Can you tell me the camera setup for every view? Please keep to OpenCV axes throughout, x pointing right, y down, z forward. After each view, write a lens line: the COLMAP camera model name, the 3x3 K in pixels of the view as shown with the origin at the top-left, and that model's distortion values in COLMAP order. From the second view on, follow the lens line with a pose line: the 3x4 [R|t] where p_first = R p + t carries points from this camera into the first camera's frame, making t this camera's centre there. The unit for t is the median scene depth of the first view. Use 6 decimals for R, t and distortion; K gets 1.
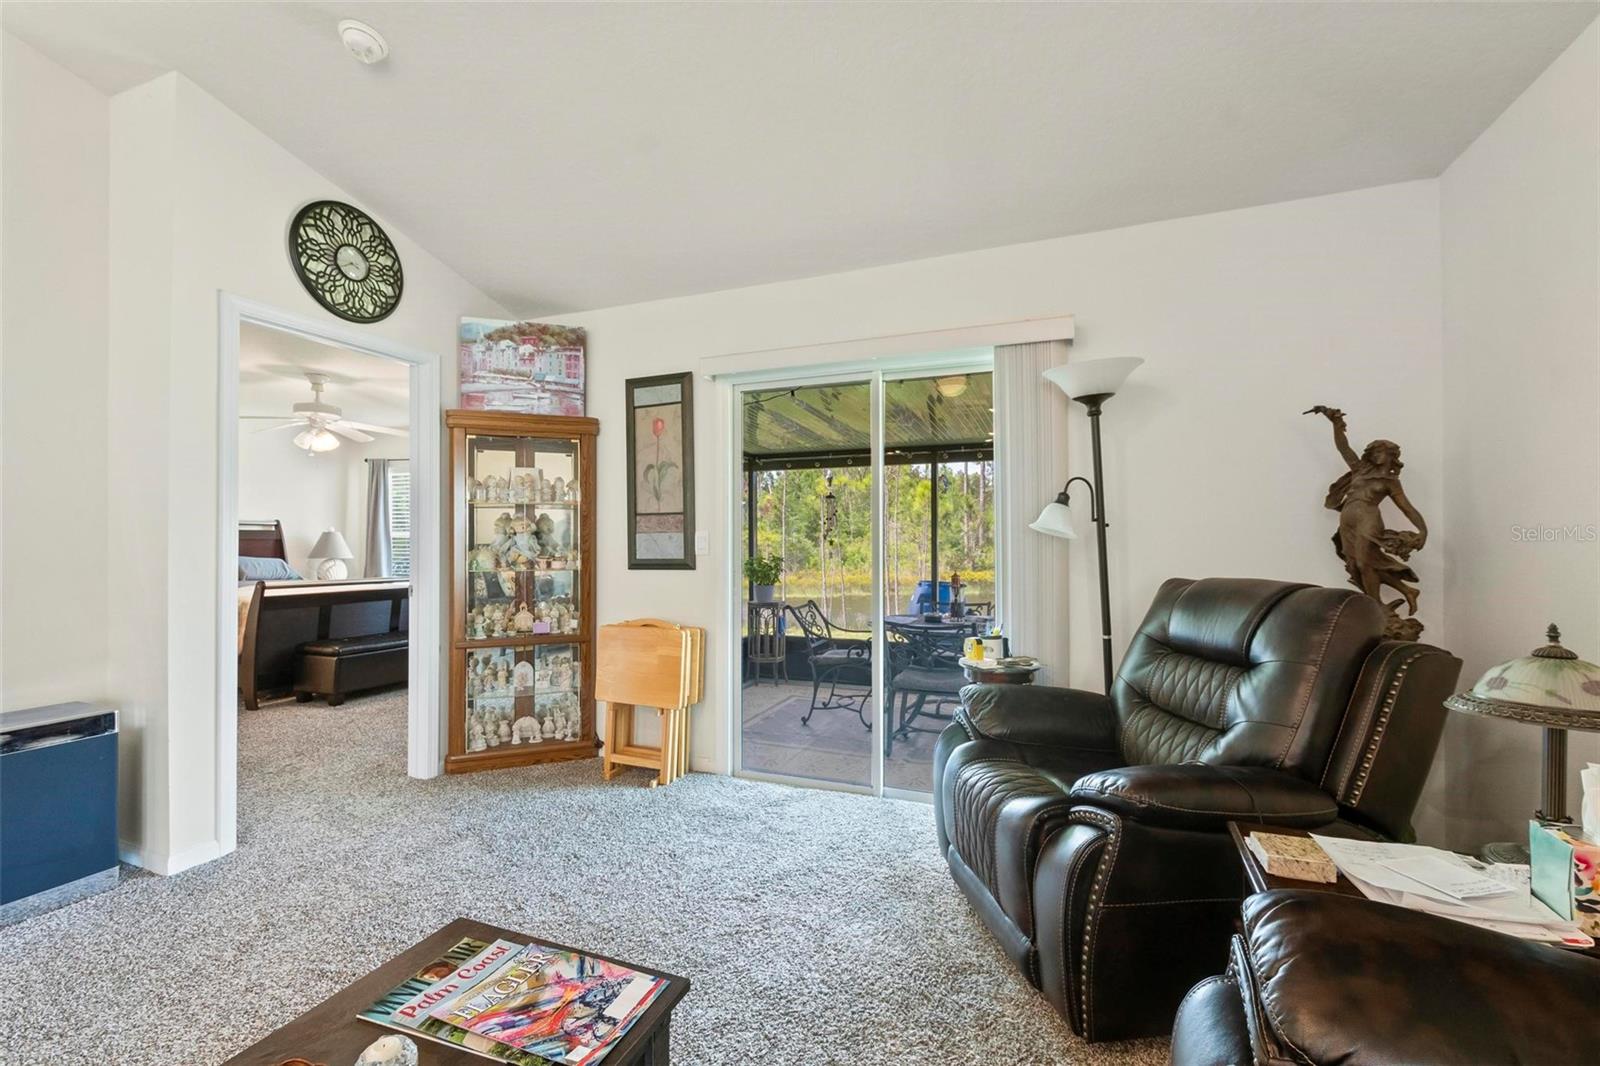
lens RADIAL K [[668.2, 0, 799.4], [0, 668.2, 529.2], [0, 0, 1]] dist [-0.000506, 0.000161]
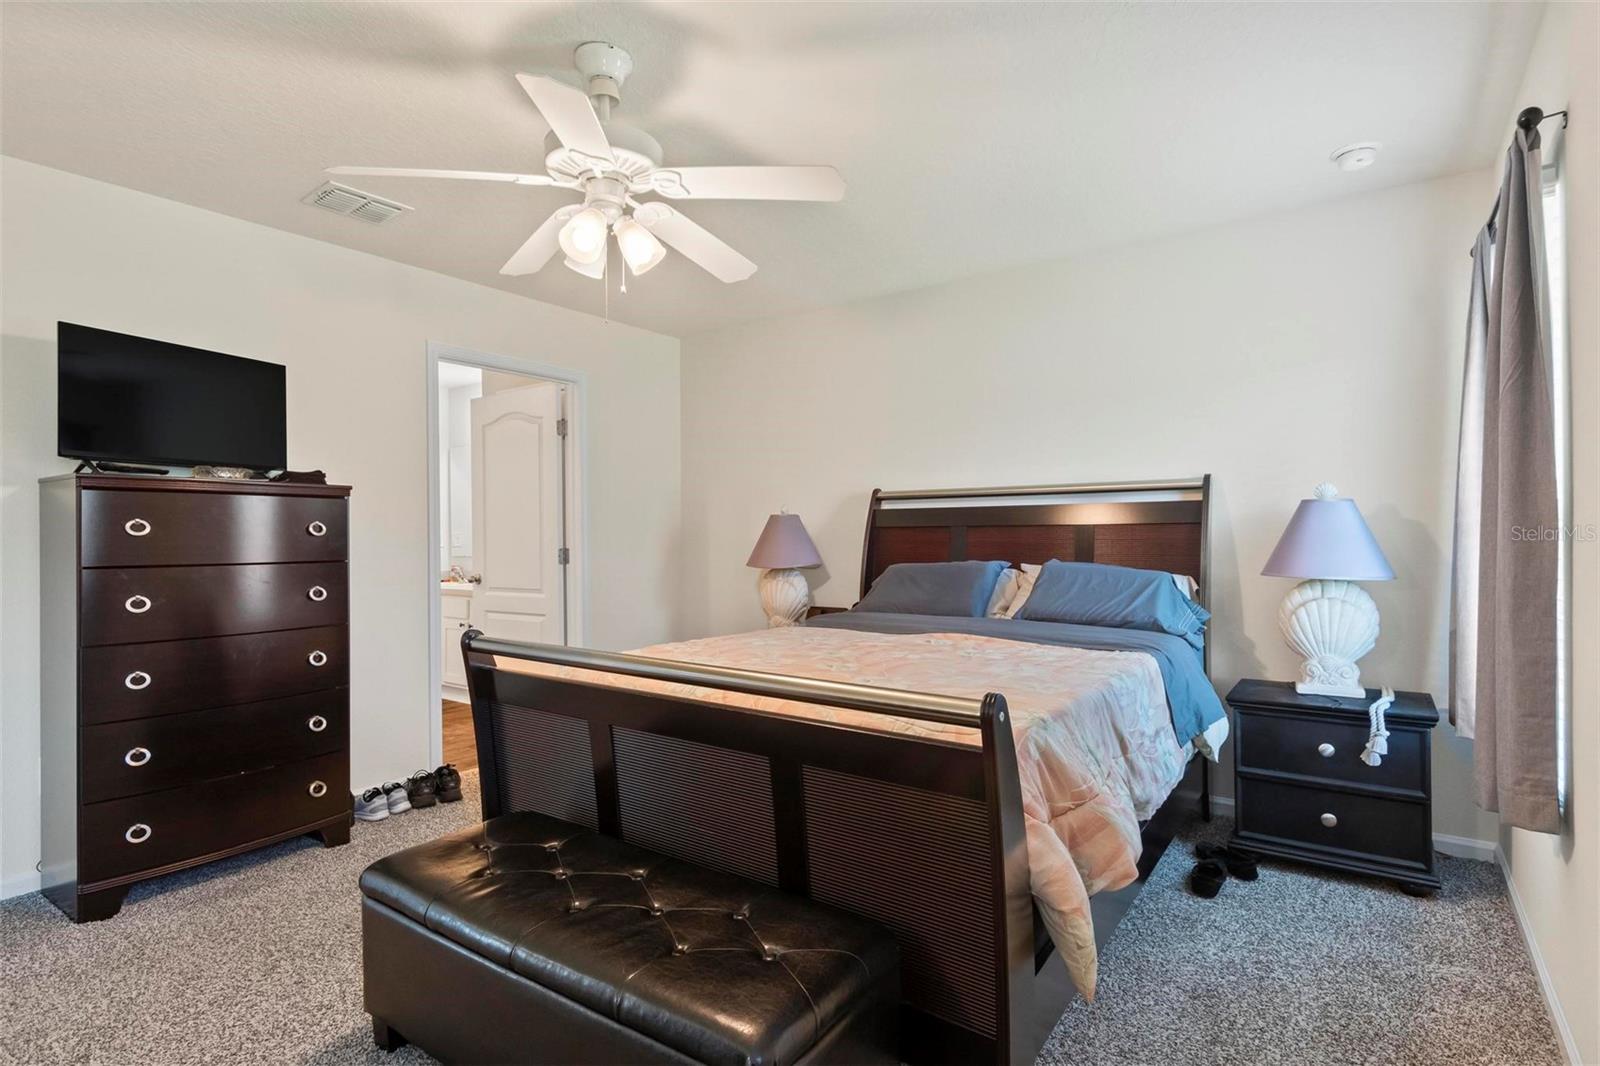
lens RADIAL K [[787.9, 0, 813.9], [0, 787.9, 535.5], [0, 0, 1]] dist [-0.003410, 0.000044]
pose [[-0.251918, 0.007832, -0.967717, -0.267032], [0.024839, 0.999690, 0.001625, 0.016213], [0.967430, -0.023628, -0.252034, 0.898992]]
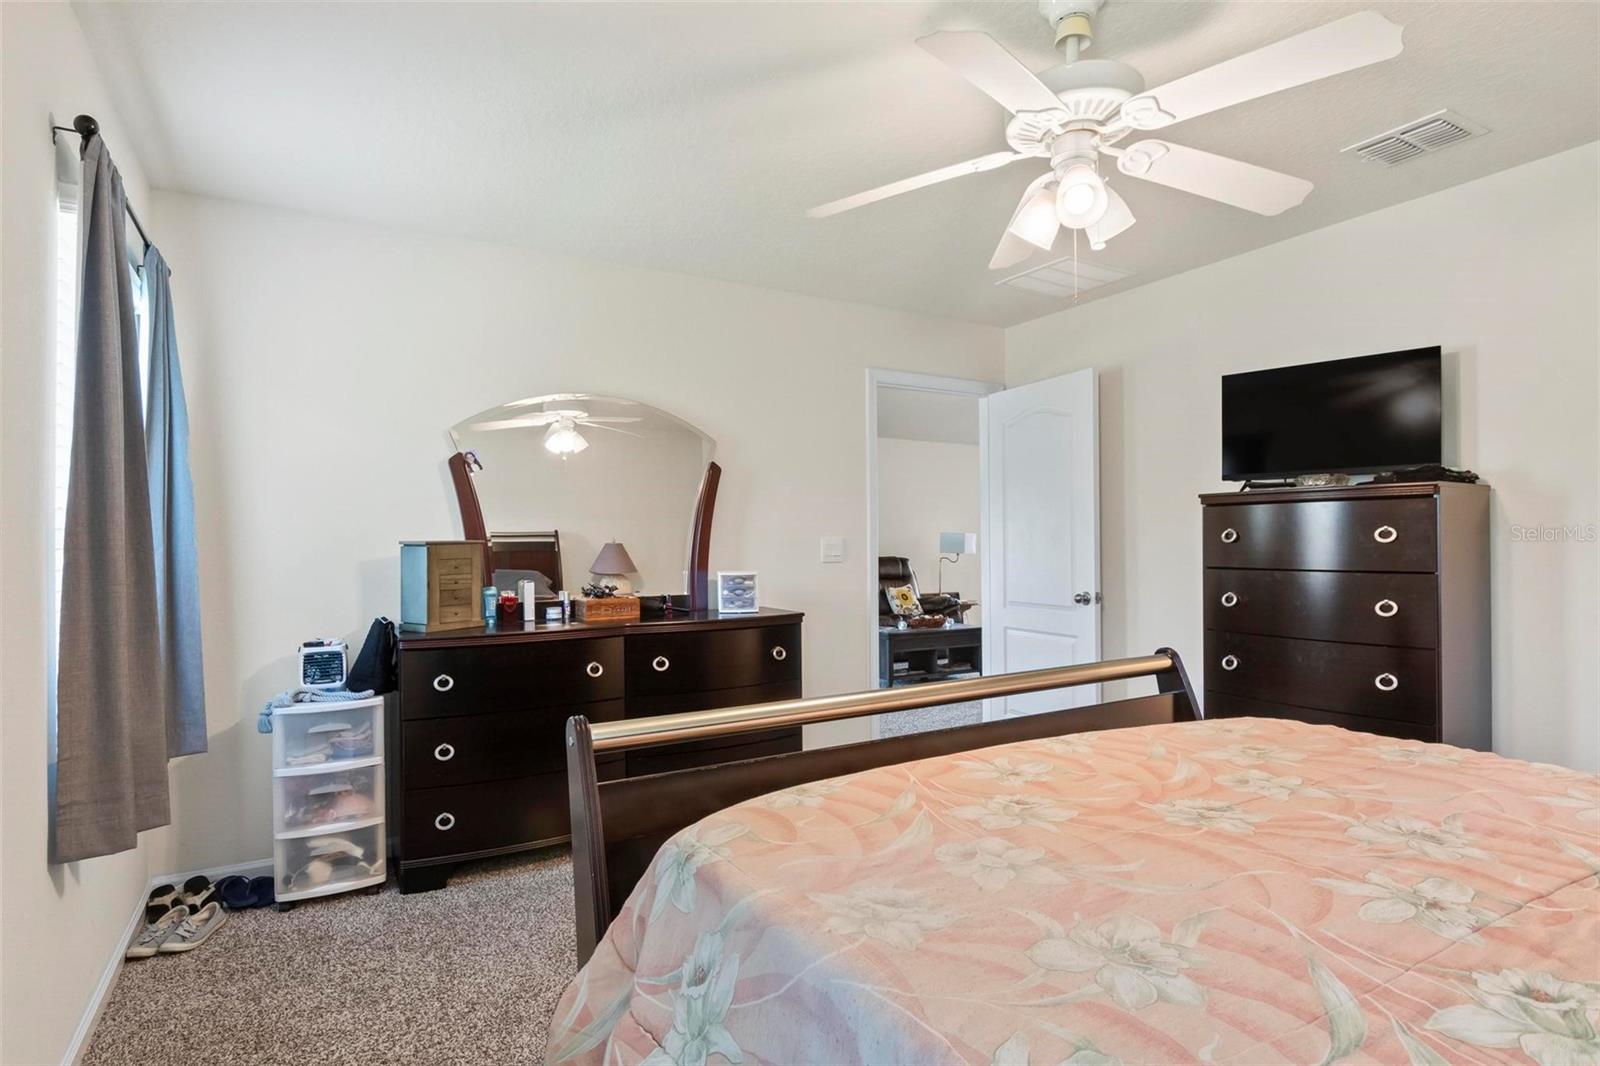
lens RADIAL K [[871.4, 0, 797.8], [0, 871.4, 544.9], [0, 0, 1]] dist [0.003868, 0.004755]
pose [[-0.768885, 0.007859, 0.639339, -0.647815], [-0.002861, 0.999872, -0.015731, 0.018530], [-0.639381, -0.013925, -0.768764, 1.027198]]
